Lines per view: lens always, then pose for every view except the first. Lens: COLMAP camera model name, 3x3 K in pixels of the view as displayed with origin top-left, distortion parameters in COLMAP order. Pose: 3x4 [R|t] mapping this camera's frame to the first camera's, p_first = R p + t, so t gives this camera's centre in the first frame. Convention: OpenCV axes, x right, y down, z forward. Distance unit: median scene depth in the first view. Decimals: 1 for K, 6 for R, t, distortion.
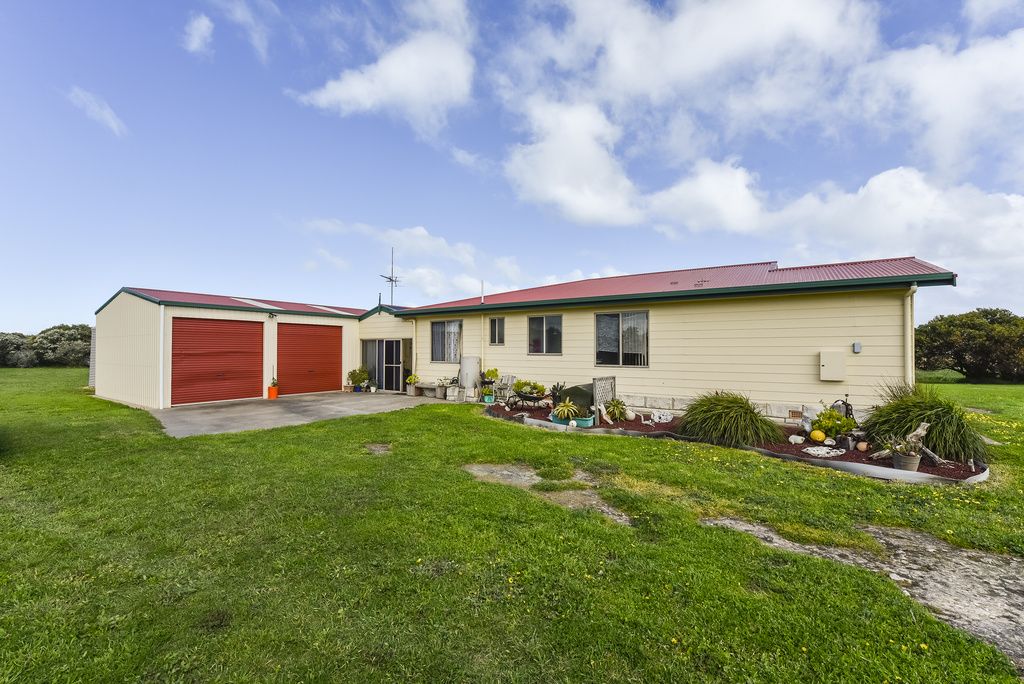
lens RADIAL K [[439.1, 0, 512.2], [0, 439.1, 340.4], [0, 0, 1]] dist [-0.013111, -0.000355]
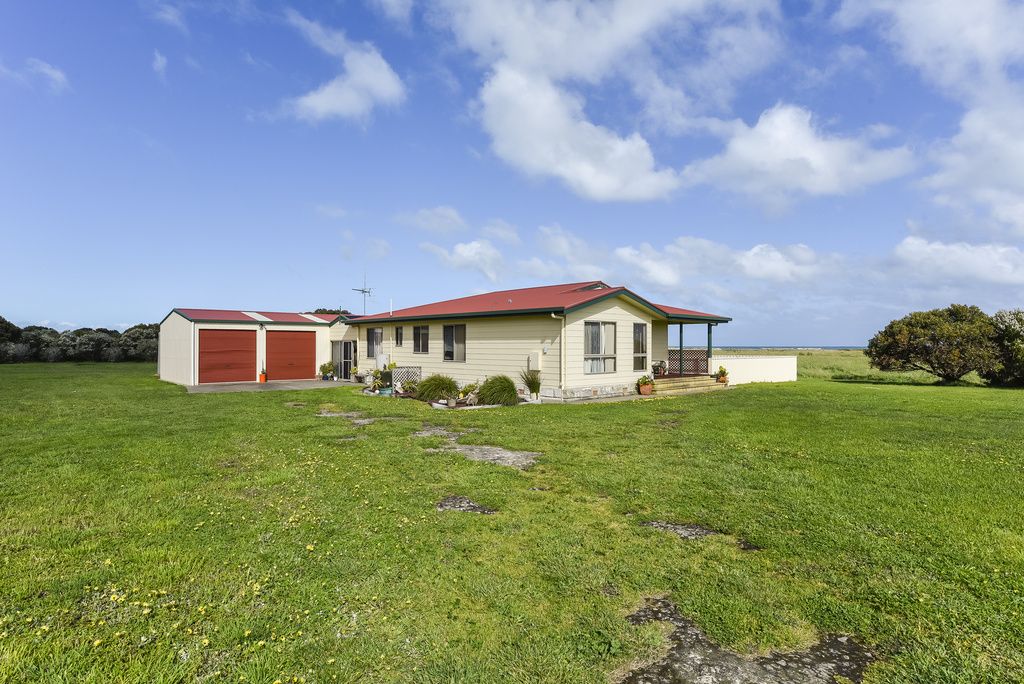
lens RADIAL K [[604.4, 0, 511.0], [0, 604.4, 341.1], [0, 0, 1]] dist [0.043129, 0.005709]
pose [[0.965140, -0.001379, -0.261729, 0.777340], [0.005778, 0.999855, 0.016039, -0.032985], [0.261669, -0.016992, 0.965008, -0.738611]]
